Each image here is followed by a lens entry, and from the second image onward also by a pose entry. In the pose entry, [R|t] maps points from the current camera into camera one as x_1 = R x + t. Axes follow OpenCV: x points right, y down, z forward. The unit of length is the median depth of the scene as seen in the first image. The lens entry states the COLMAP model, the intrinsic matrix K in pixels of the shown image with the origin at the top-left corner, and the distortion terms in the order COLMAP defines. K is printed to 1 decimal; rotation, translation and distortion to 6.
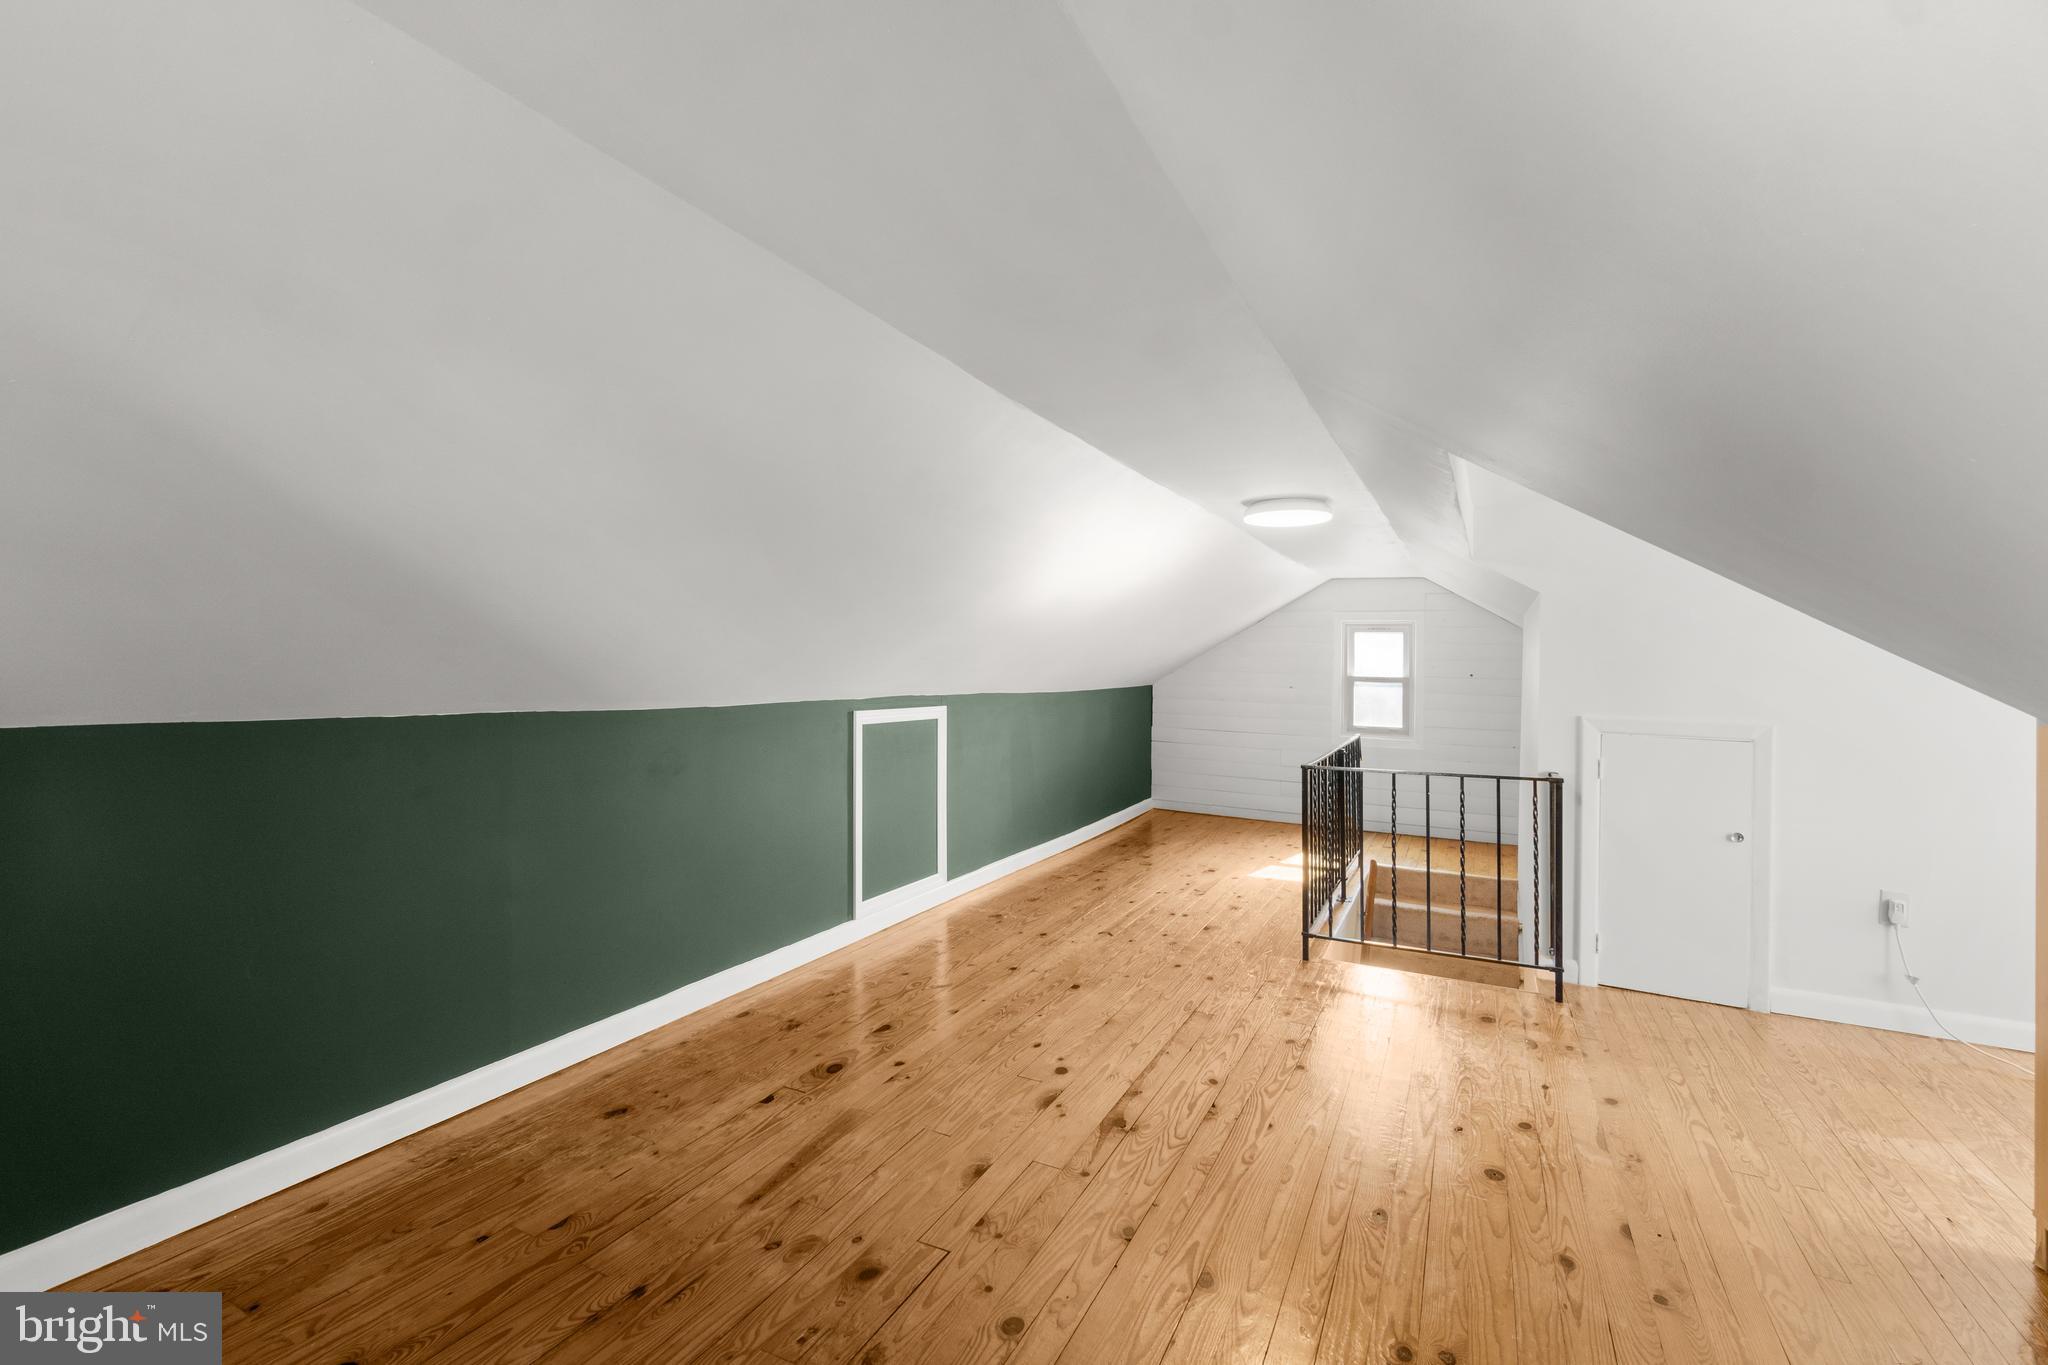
lens RADIAL K [[887.5, 0, 1037.7], [0, 887.5, 665.4], [0, 0, 1]] dist [-0.001651, 0.001315]
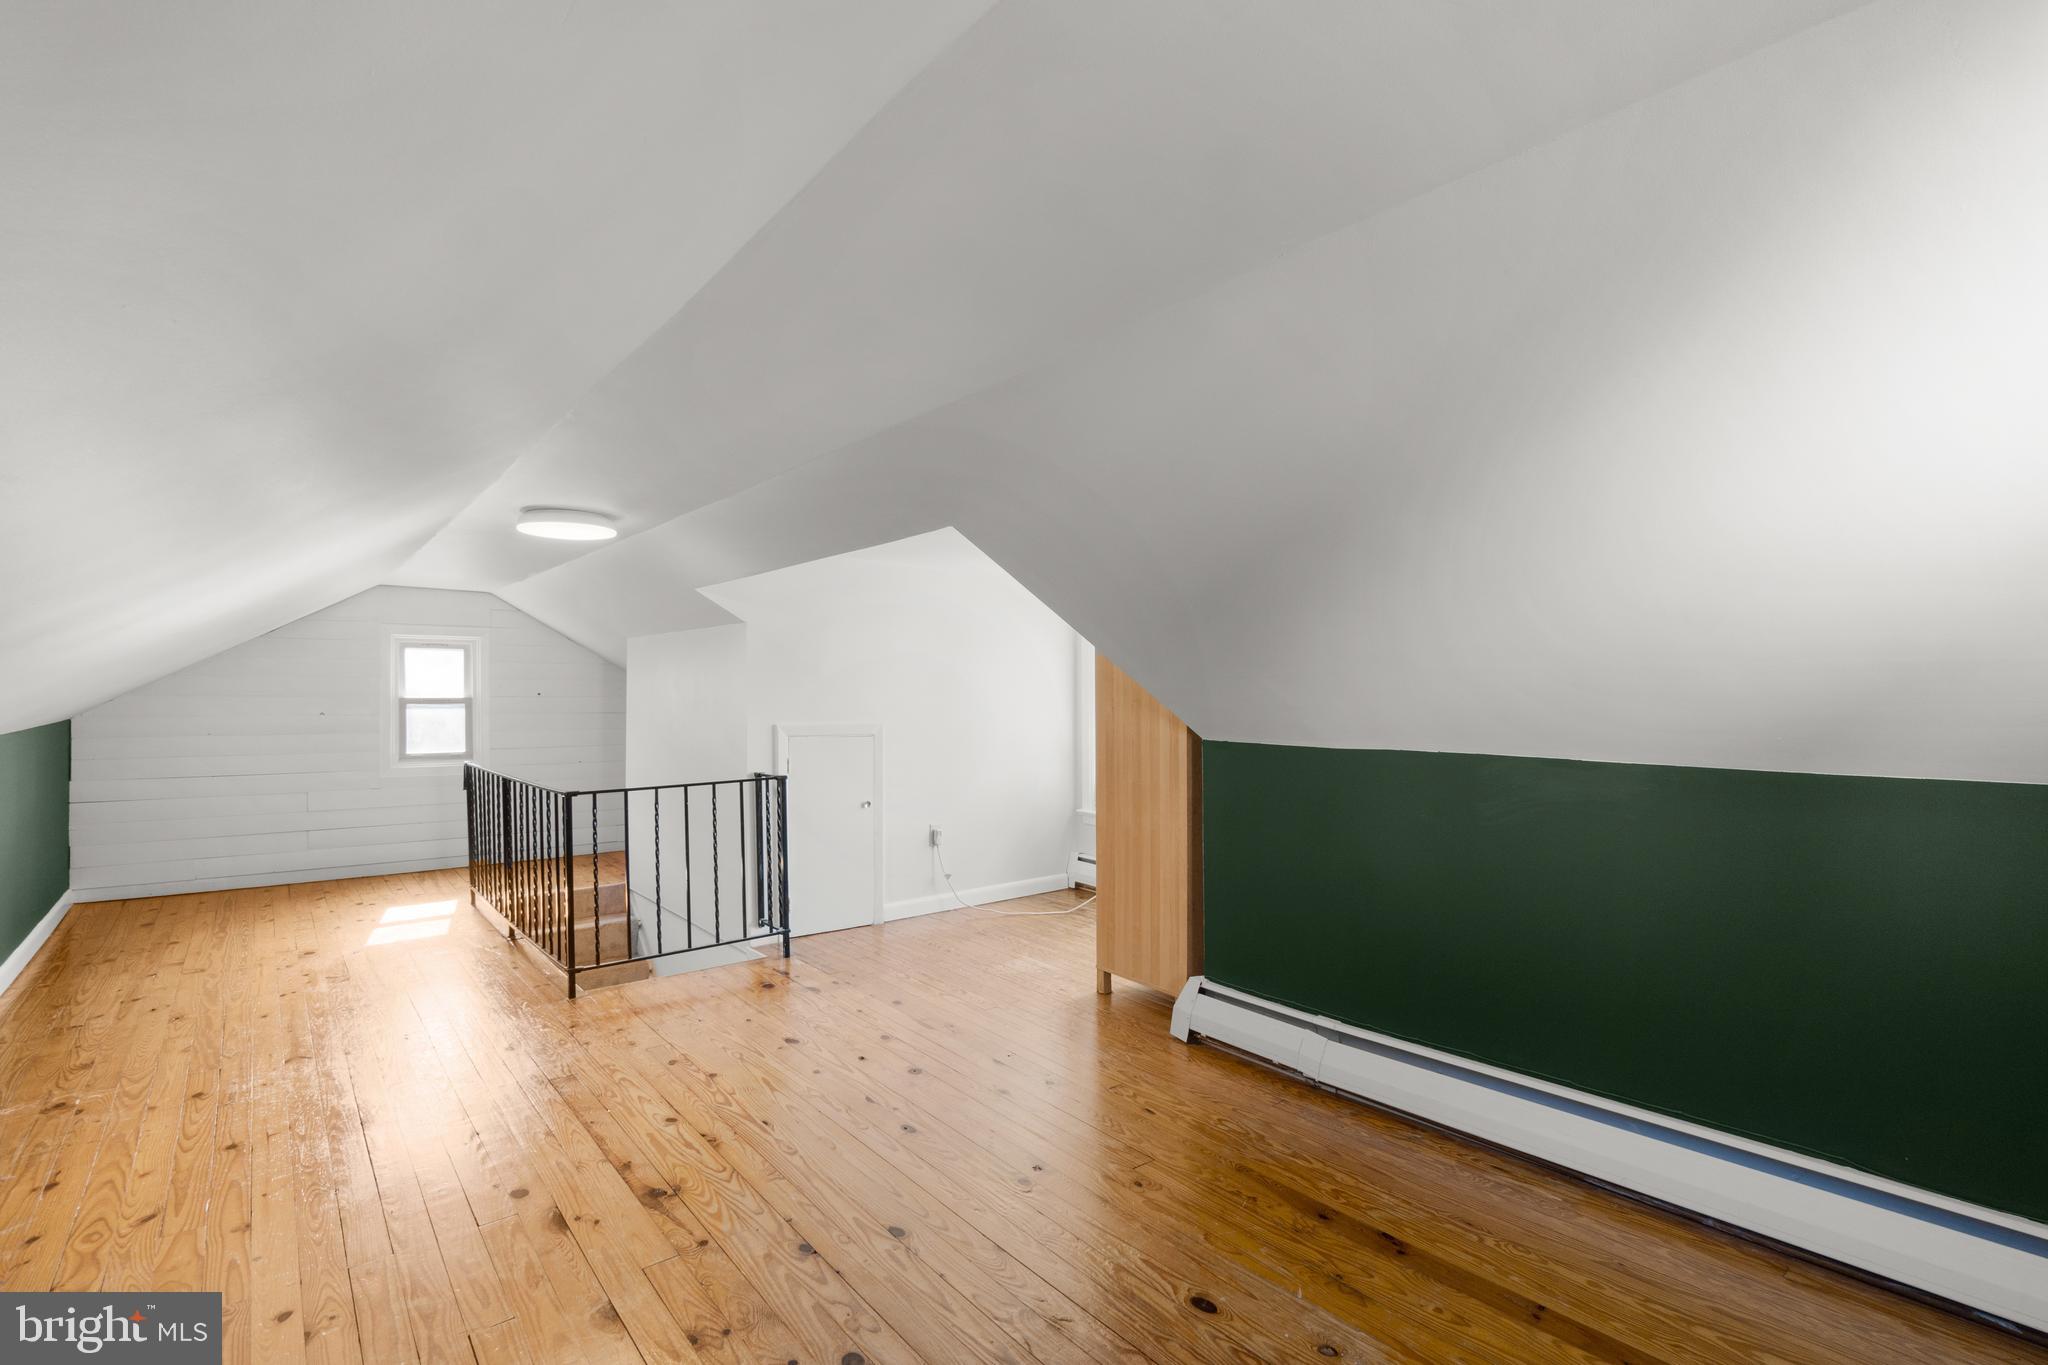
lens RADIAL K [[887.5, 0, 1003.4], [0, 887.5, 691.7], [0, 0, 1]] dist [-0.001651, 0.001315]
pose [[0.437377, -0.019873, 0.899059, -0.373431], [0.010533, 0.999800, 0.016976, -0.006004], [-0.899217, 0.002045, 0.437499, 0.189710]]
